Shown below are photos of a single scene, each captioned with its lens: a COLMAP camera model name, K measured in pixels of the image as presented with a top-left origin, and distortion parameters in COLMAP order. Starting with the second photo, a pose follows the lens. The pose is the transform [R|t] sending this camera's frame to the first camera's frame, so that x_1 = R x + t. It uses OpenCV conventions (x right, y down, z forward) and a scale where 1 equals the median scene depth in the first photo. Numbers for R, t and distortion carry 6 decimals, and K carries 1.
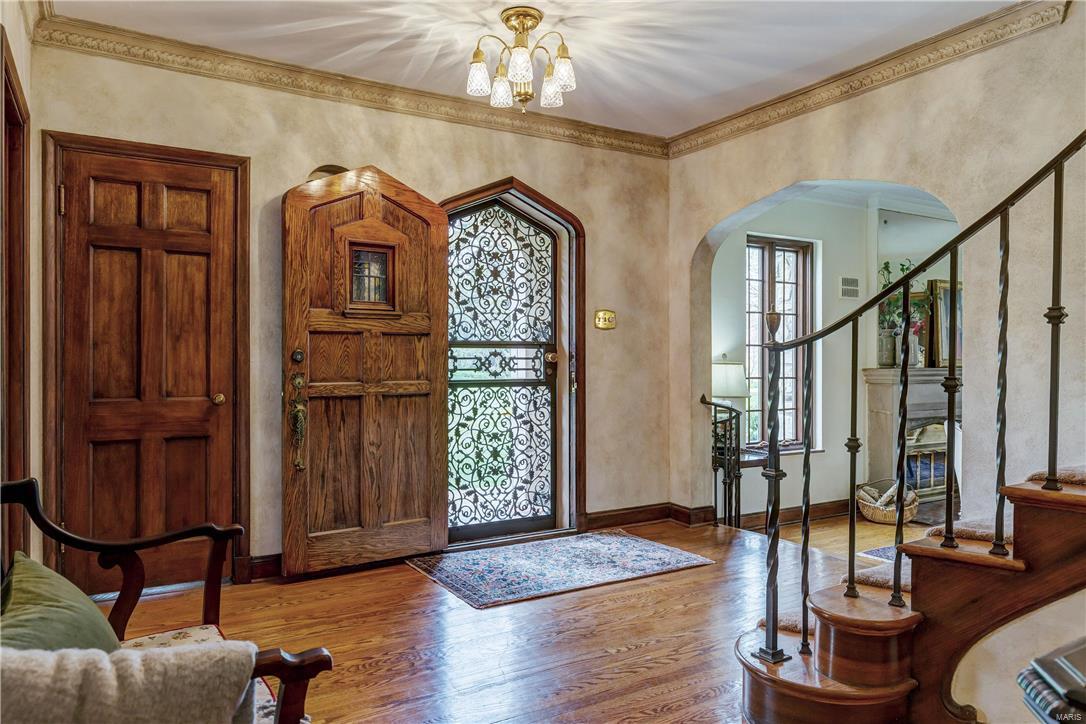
lens RADIAL K [[727.0, 0, 543.0], [0, 727.0, 362.0], [0, 0, 1]] dist [-0.001118, -0.000217]
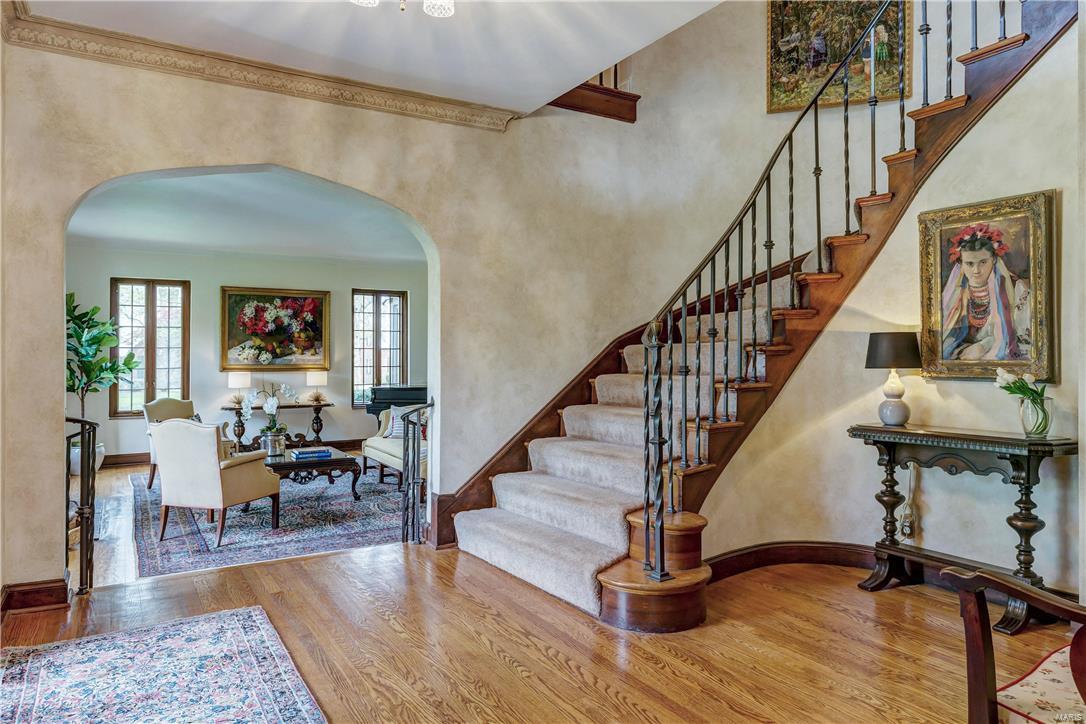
lens RADIAL K [[713.0, 0, 543.3], [0, 713.0, 345.3], [0, 0, 1]] dist [0.004028, -0.000991]
pose [[0.011560, 0.016344, 0.999800, -0.592815], [0.007135, 0.999840, -0.016428, -0.000699], [-0.999908, 0.007324, 0.011441, 0.707265]]
